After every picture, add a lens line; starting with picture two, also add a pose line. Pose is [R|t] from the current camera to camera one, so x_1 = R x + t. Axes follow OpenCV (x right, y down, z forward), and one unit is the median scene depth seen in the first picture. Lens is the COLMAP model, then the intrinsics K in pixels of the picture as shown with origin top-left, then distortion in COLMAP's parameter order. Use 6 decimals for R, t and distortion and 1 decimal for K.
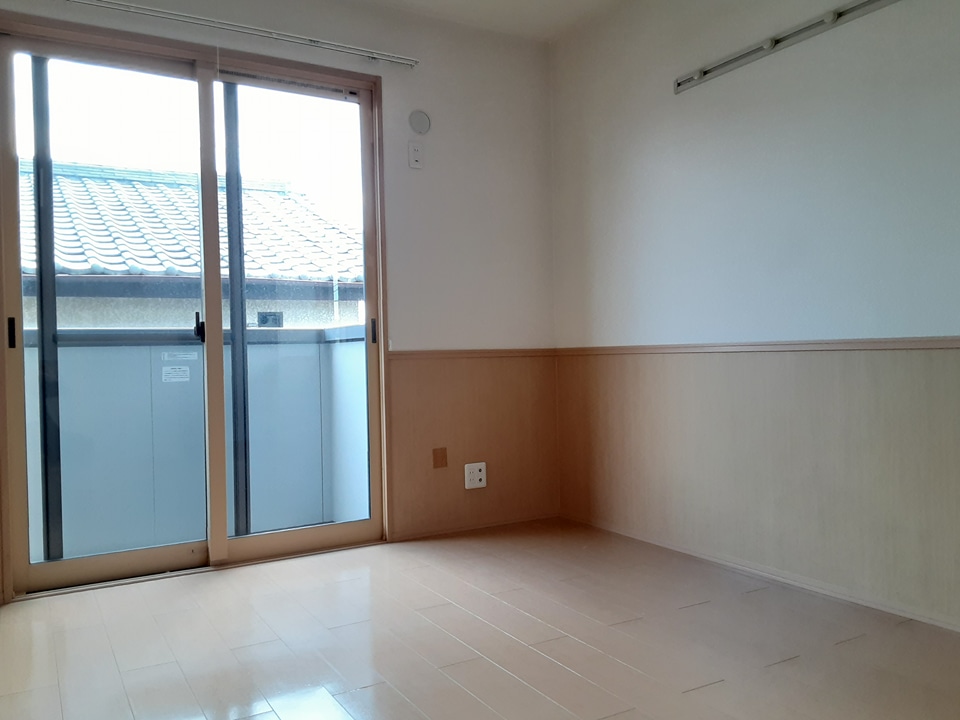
lens RADIAL K [[798.5, 0, 483.6], [0, 798.5, 358.4], [0, 0, 1]] dist [0.017736, -0.007043]
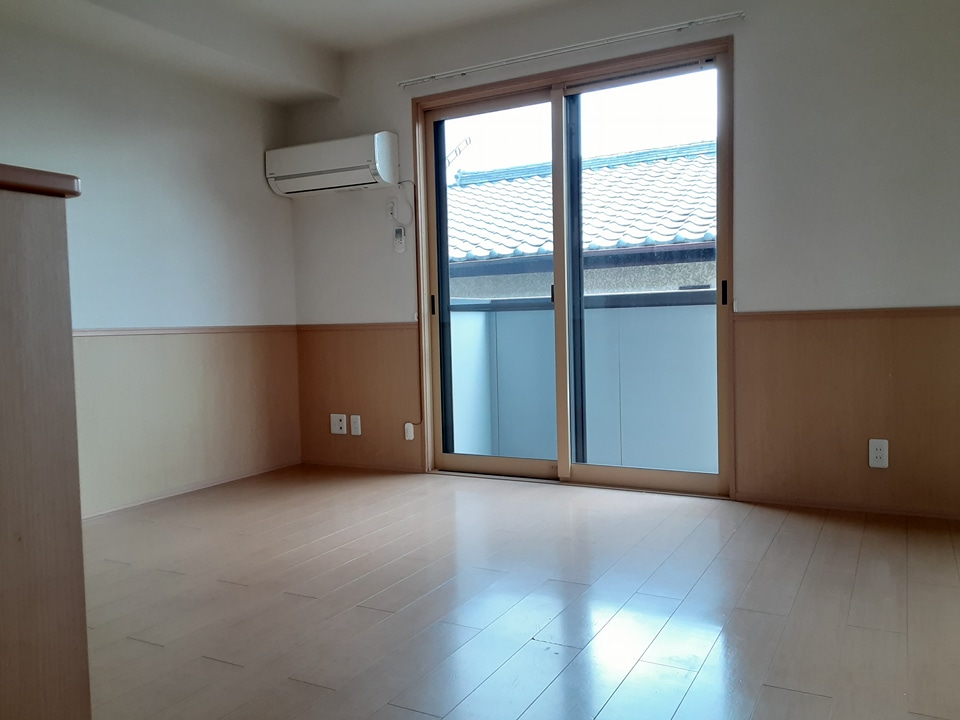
lens RADIAL K [[798.5, 0, 480.0], [0, 798.5, 364.1], [0, 0, 1]] dist [0.017736, -0.007043]
pose [[0.519064, 0.056644, -0.852856, 0.665556], [0.004654, 0.997600, 0.069089, -0.017656], [0.854723, -0.039830, 0.517555, 0.231579]]
